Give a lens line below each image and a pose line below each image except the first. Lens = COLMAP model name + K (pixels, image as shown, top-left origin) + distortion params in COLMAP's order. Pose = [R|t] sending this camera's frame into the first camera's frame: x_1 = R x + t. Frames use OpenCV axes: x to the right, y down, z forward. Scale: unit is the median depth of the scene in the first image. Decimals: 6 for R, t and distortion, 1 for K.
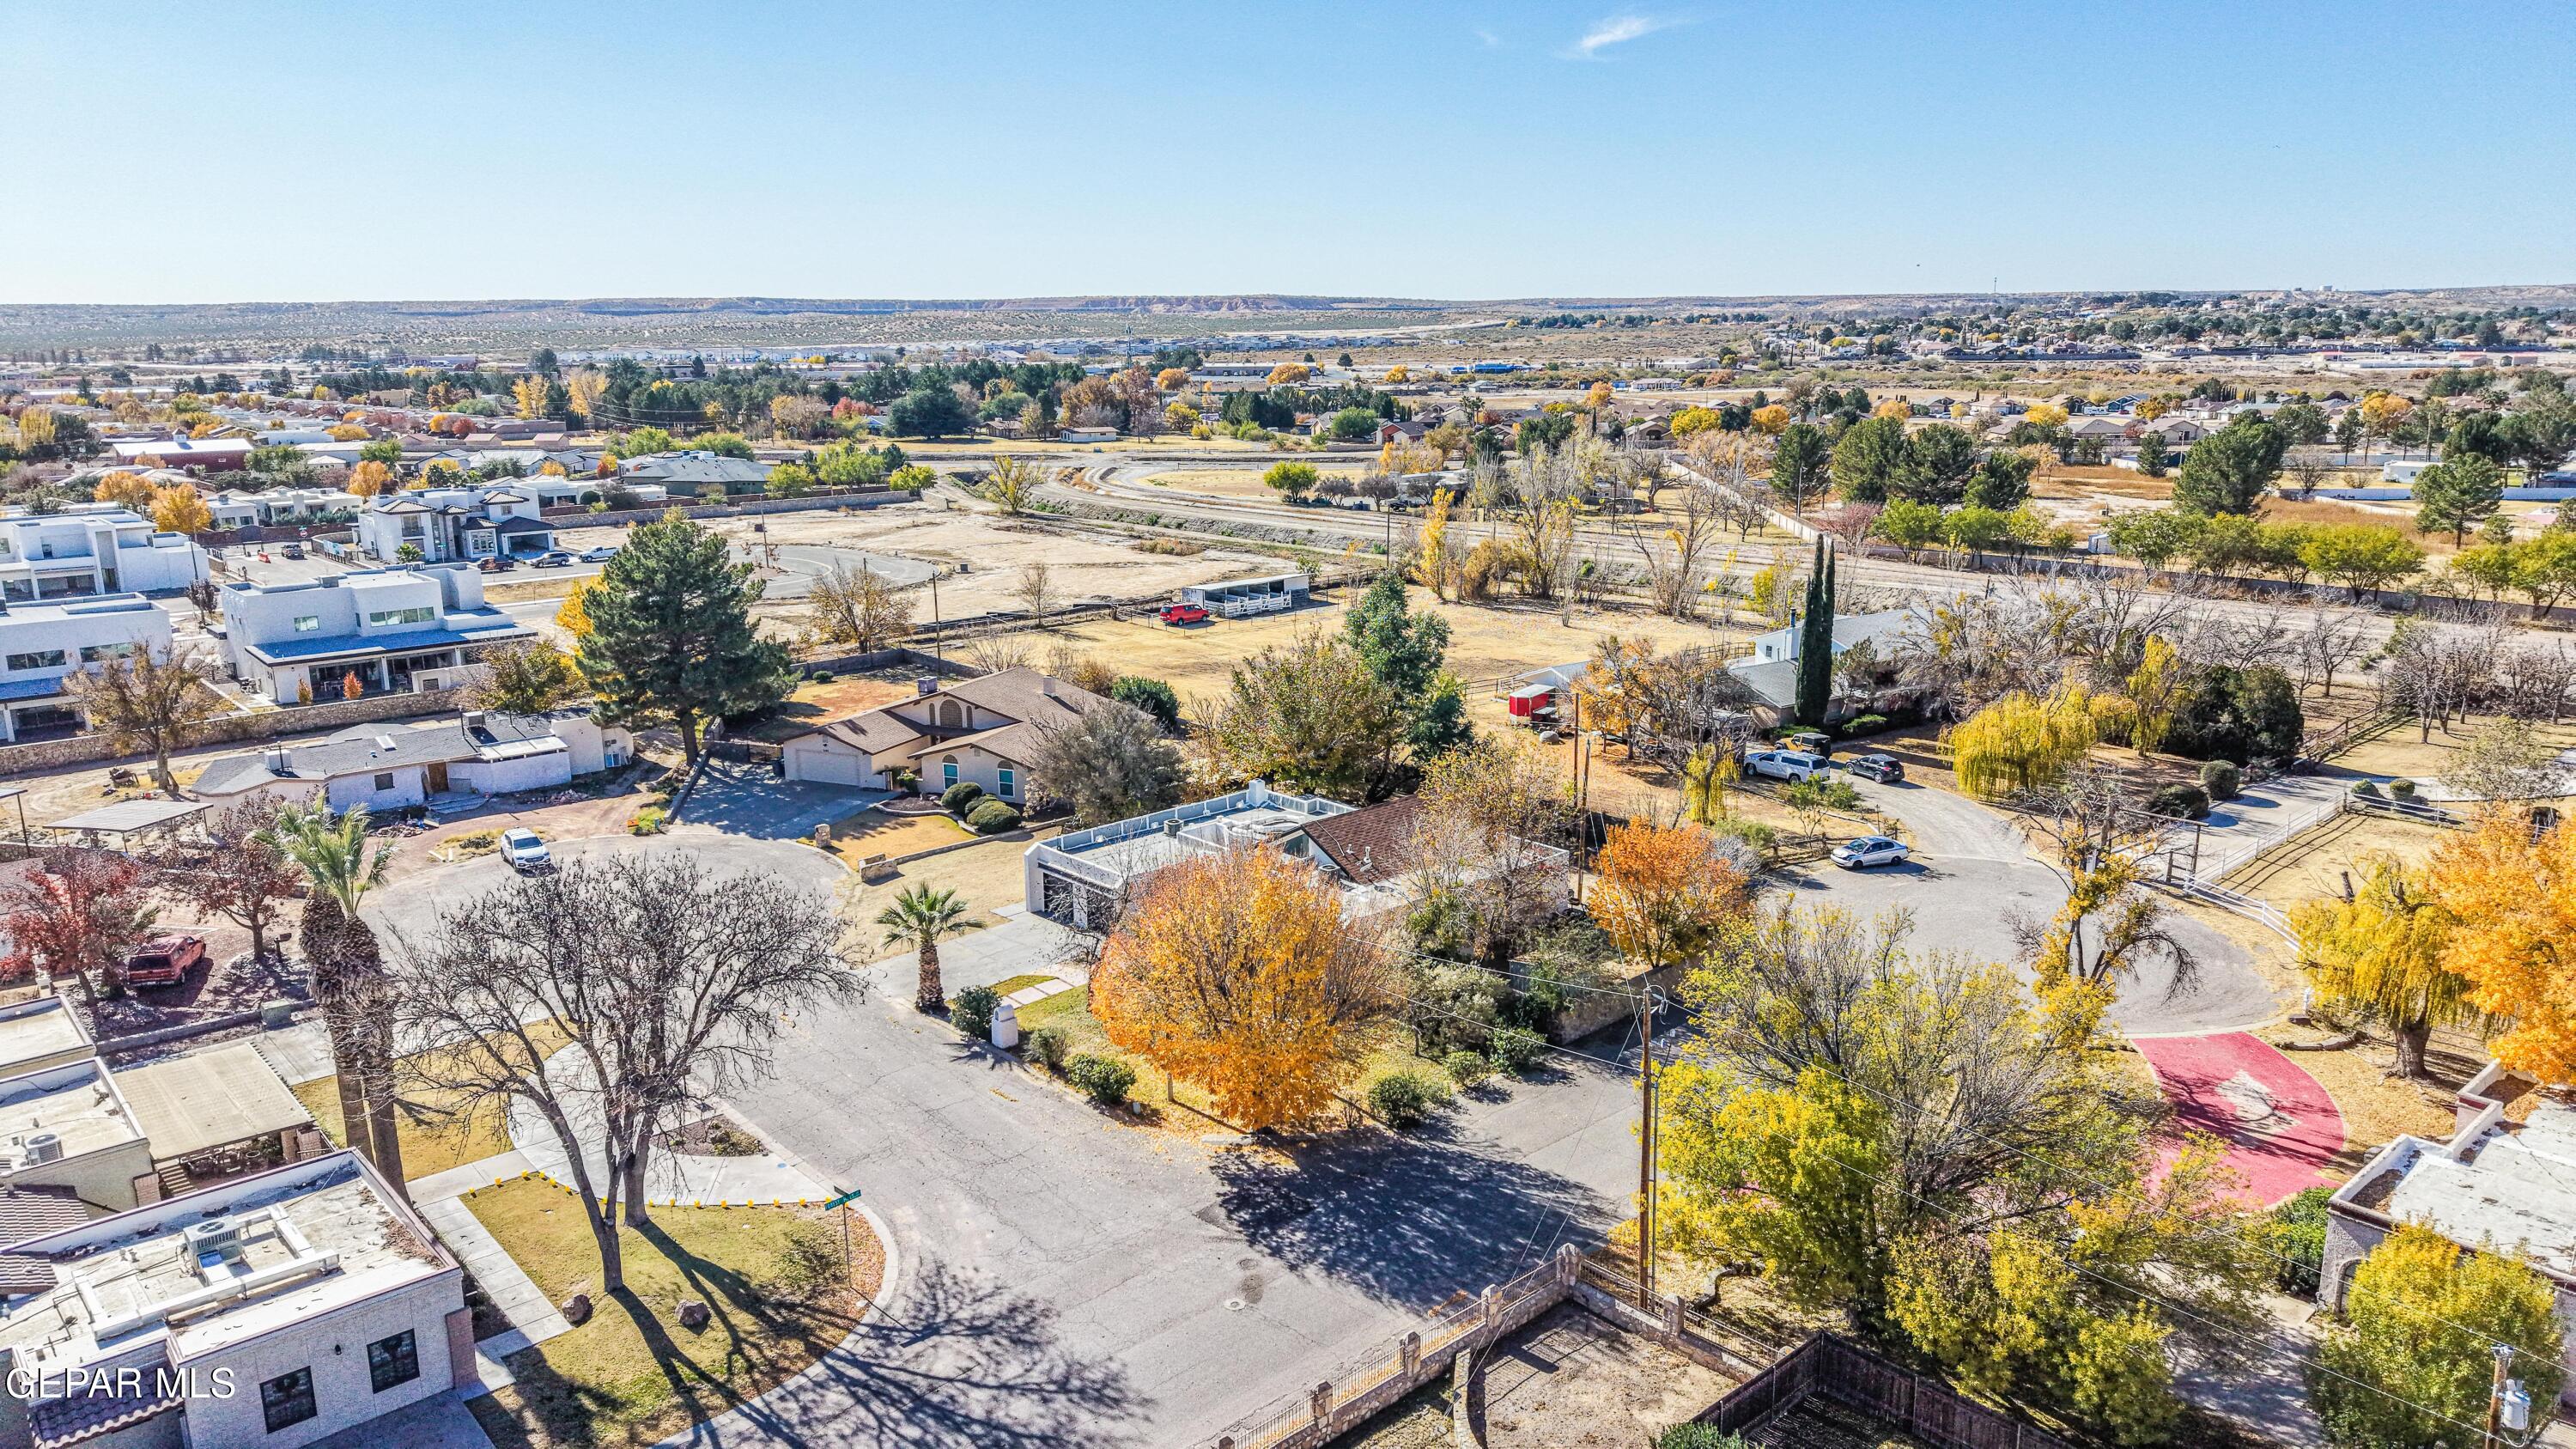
lens RADIAL K [[1706.3, 0, 1292.3], [0, 1706.3, 734.6], [0, 0, 1]] dist [0.051854, -0.065057]
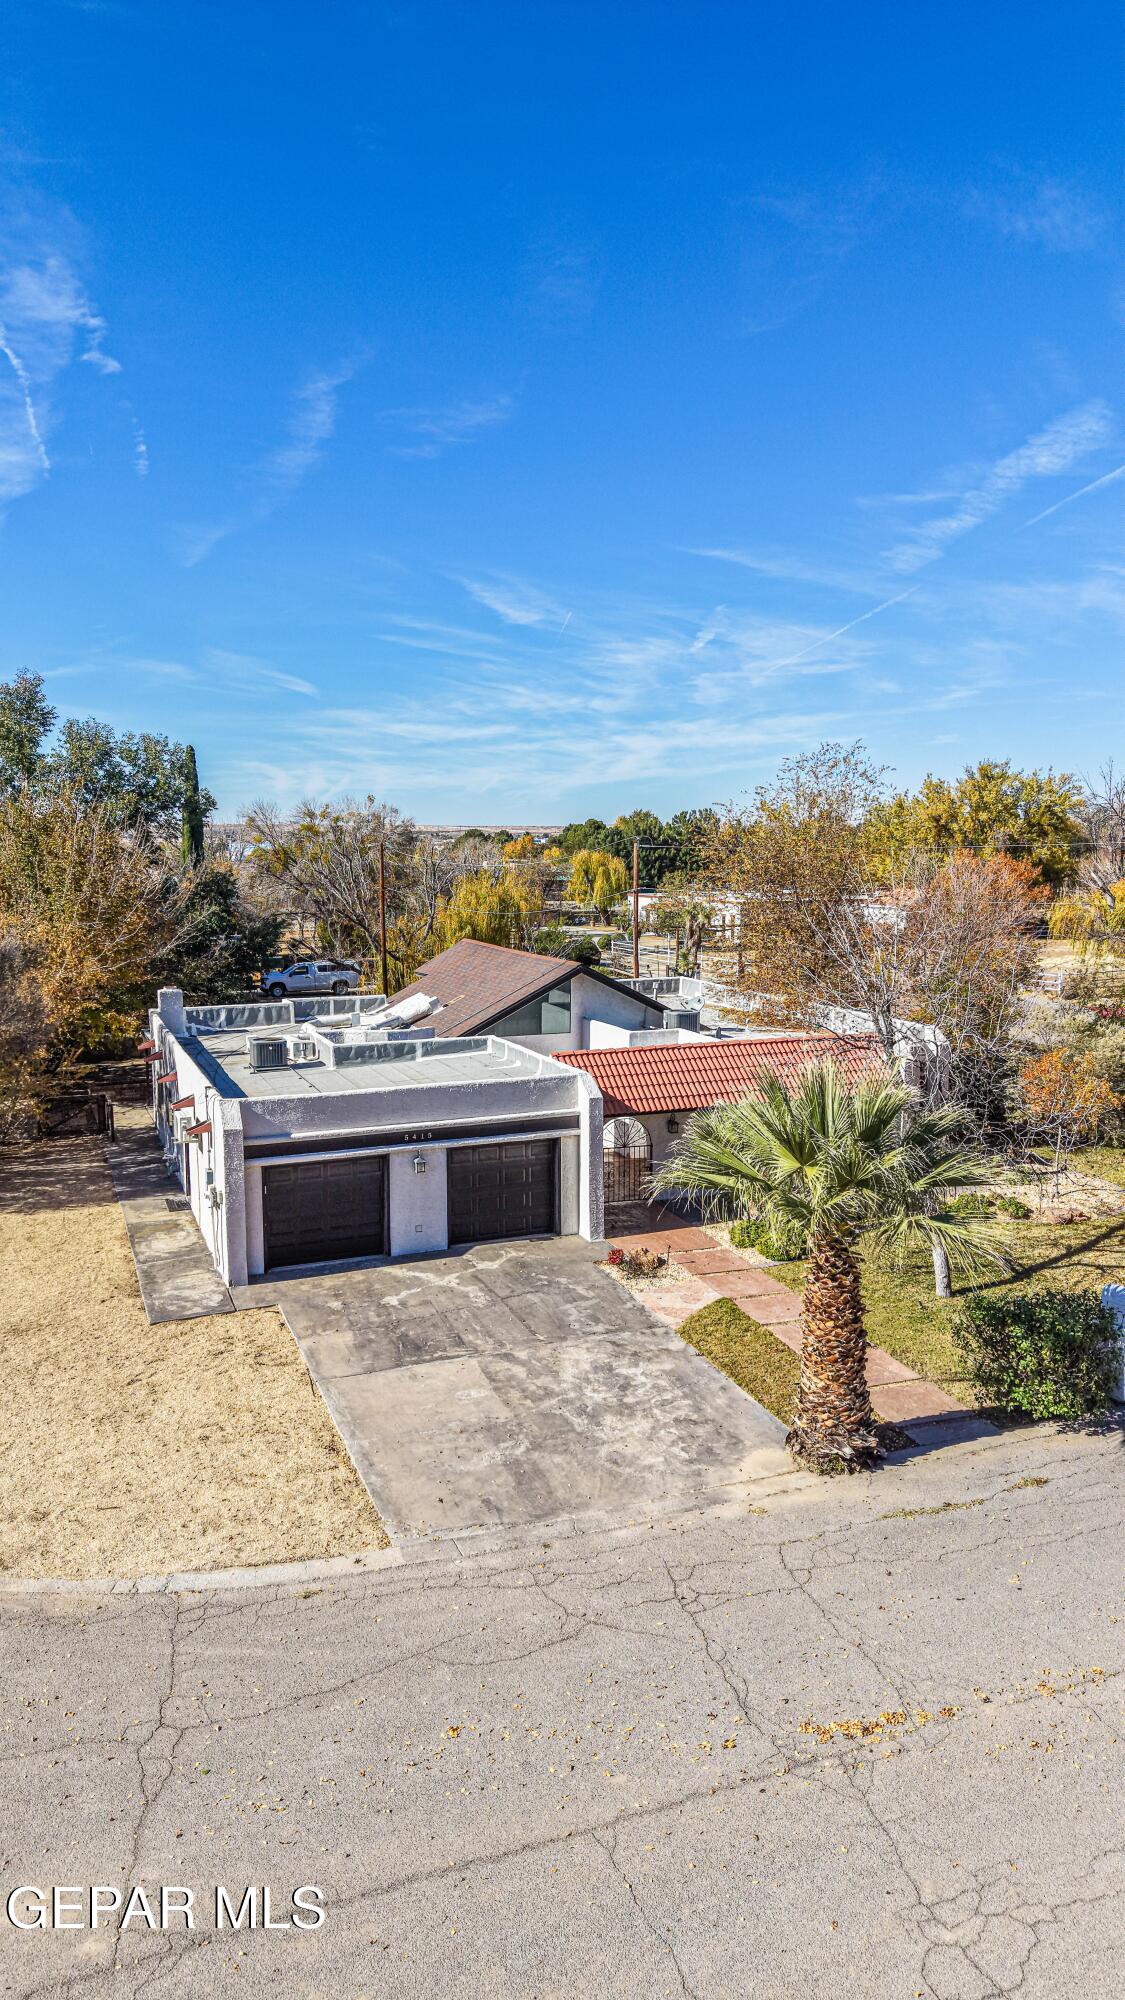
lens RADIAL K [[1324.6, 0, 563.0], [0, 1324.6, 1009.9], [0, 0, 1]] dist [0.051854, -0.065057]
pose [[0.350404, -0.107800, 0.930374, -0.364137], [0.212847, 0.976529, 0.032984, 0.046481], [-0.912093, 0.186470, 0.365124, 0.751586]]
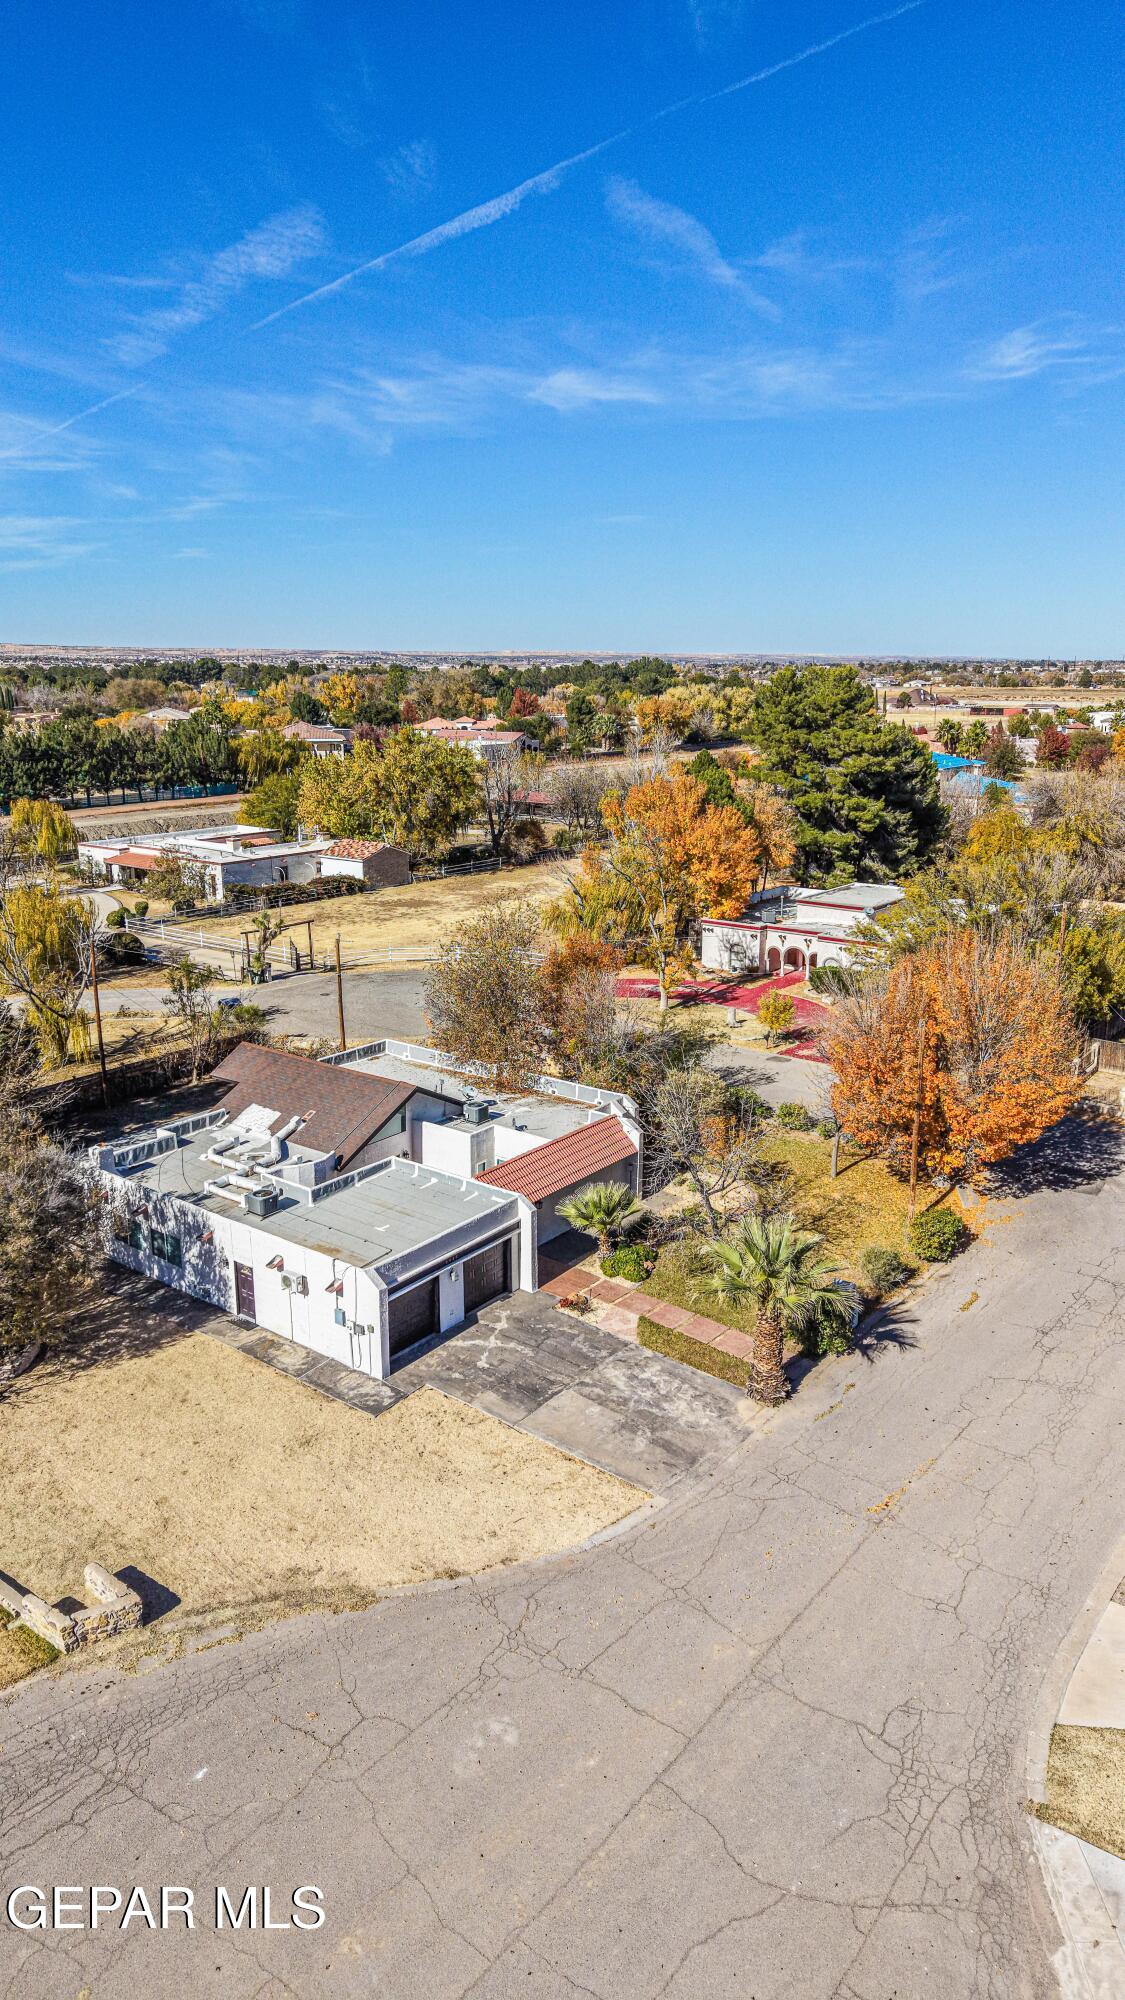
lens RADIAL K [[1324.6, 0, 558.4], [0, 1324.6, 1017.4], [0, 0, 1]] dist [0.051854, -0.065057]
pose [[-0.171493, -0.245298, 0.954159, -0.546646], [0.226033, 0.932875, 0.280452, -0.128113], [-0.958905, 0.263766, -0.104536, 0.880358]]
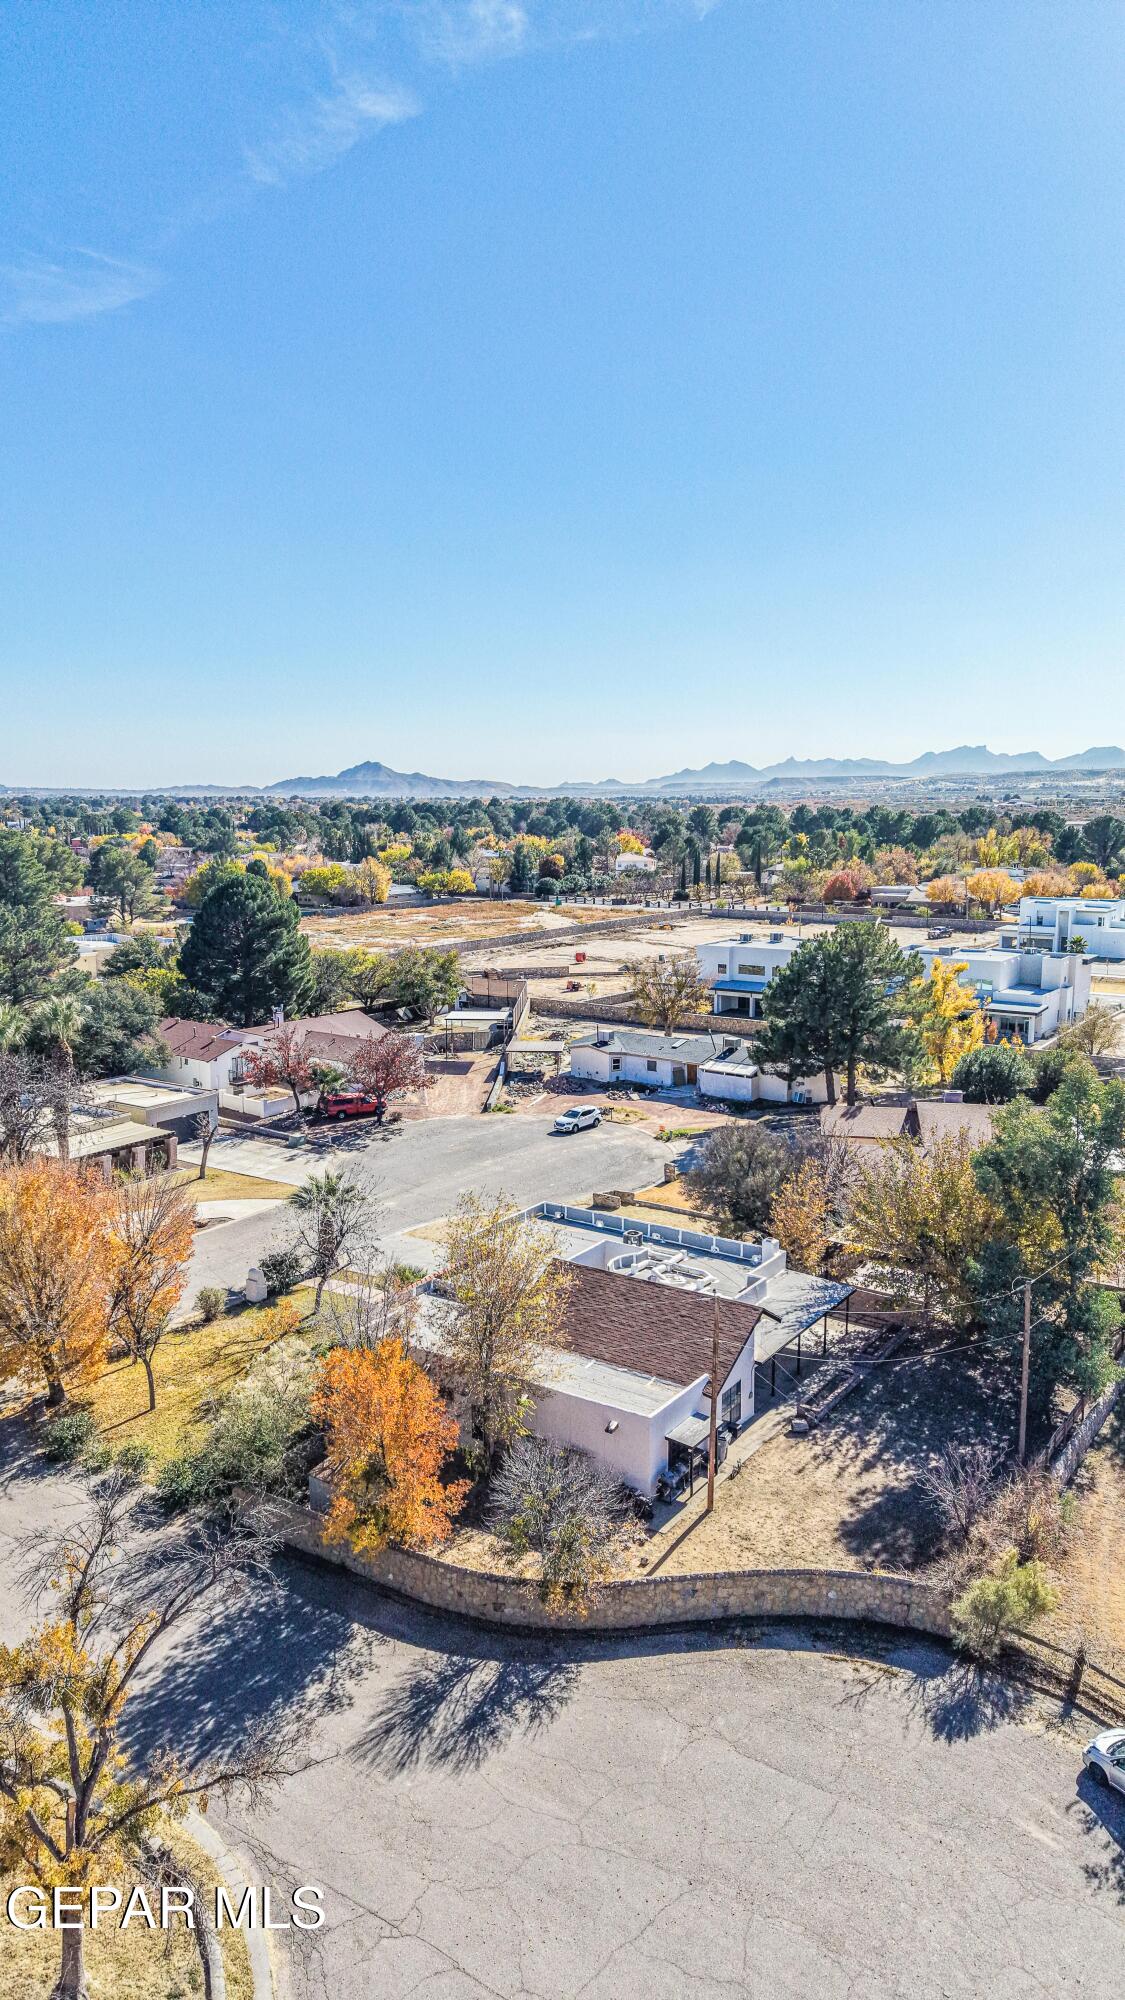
lens RADIAL K [[1324.6, 0, 550.3], [0, 1324.6, 995.3], [0, 0, 1]] dist [0.051854, -0.065057]
pose [[0.227515, 0.152709, -0.961726, 0.627899], [-0.216902, 0.970762, 0.102832, -0.149903], [0.949310, 0.185204, 0.253986, 0.693993]]
